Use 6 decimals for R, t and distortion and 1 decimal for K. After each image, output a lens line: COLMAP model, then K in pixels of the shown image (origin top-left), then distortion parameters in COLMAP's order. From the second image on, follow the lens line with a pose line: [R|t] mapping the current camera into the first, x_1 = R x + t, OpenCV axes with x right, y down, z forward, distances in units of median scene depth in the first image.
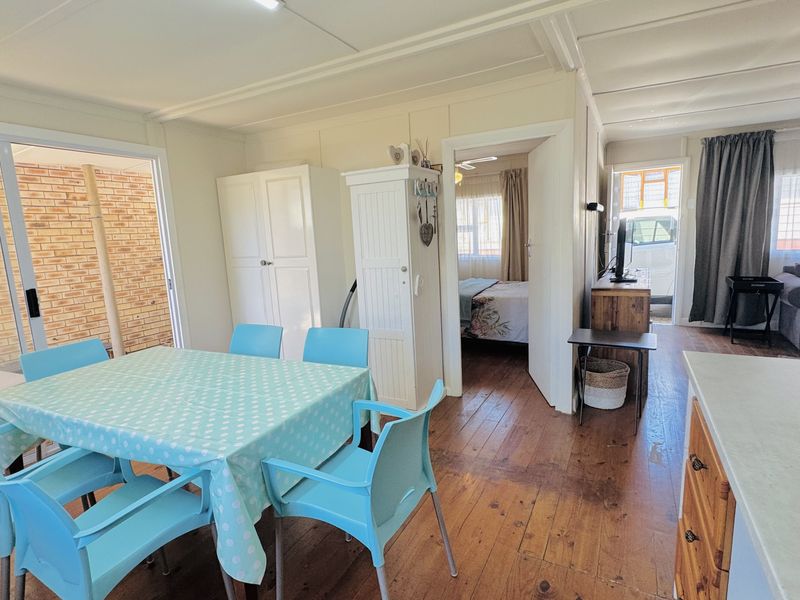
lens RADIAL K [[427.0, 0, 400.0], [0, 427.0, 300.0], [0, 0, 1]] dist [-0.002835, 0.001483]
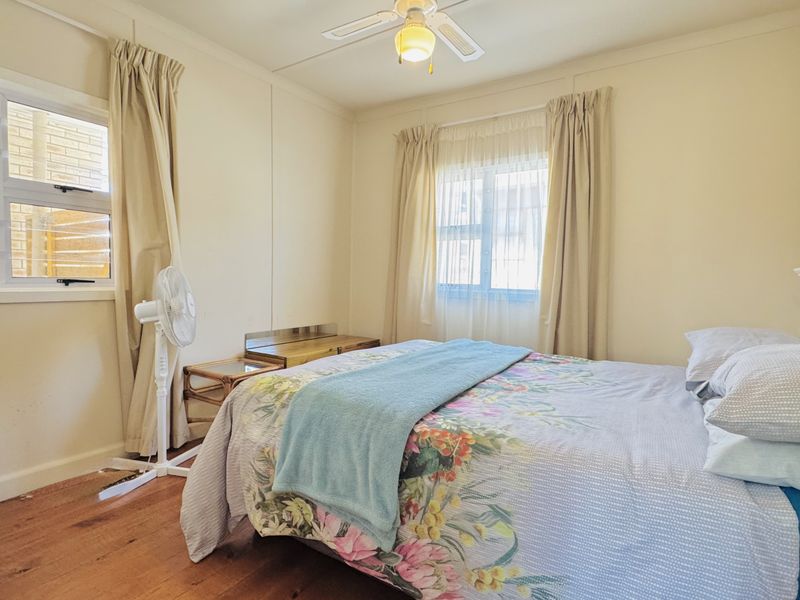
lens RADIAL K [[427.0, 0, 400.0], [0, 427.0, 300.0], [0, 0, 1]] dist [-0.002835, 0.001483]
pose [[0.993275, 0.079519, -0.084146, 0.140963], [-0.088191, 0.990562, -0.104922, -0.040668], [0.075009, 0.111638, 0.990914, 0.594103]]
